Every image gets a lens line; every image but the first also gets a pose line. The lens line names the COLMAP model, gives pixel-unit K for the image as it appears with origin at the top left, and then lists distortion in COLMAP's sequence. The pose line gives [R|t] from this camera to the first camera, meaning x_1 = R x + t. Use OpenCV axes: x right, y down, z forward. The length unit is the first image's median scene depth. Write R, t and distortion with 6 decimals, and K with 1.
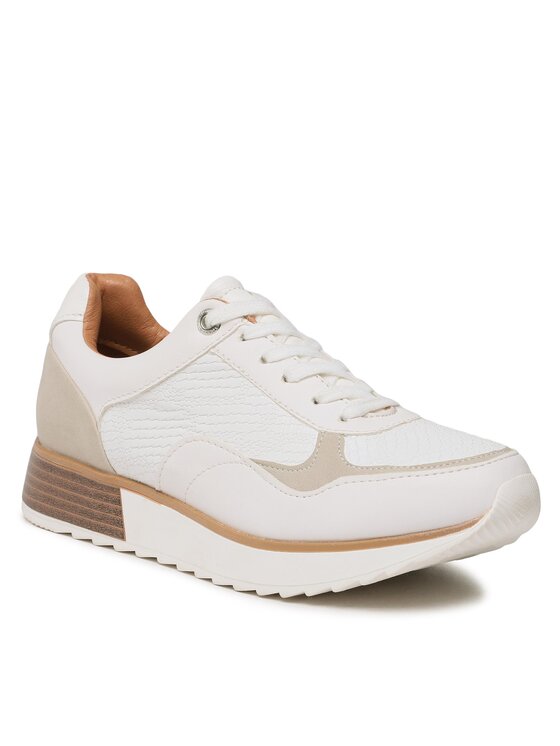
lens RADIAL K [[2223.3, 0, 279.9], [0, 2223.3, 372.8], [0, 0, 1]] dist [-0.596351, 0.000000]
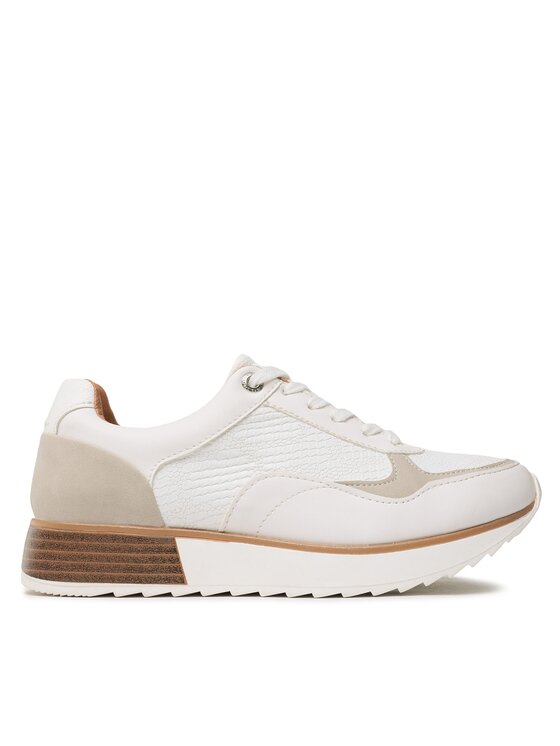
lens RADIAL K [[1026.0, 0, 279.9], [0, 1026.0, 371.1], [0, 0, 1]] dist [0.233329, 0.000000]
pose [[0.776462, -0.009068, 0.630099, -0.365665], [0.139437, 0.977584, -0.157757, 0.060446], [-0.614544, 0.210351, 0.760321, 0.552144]]
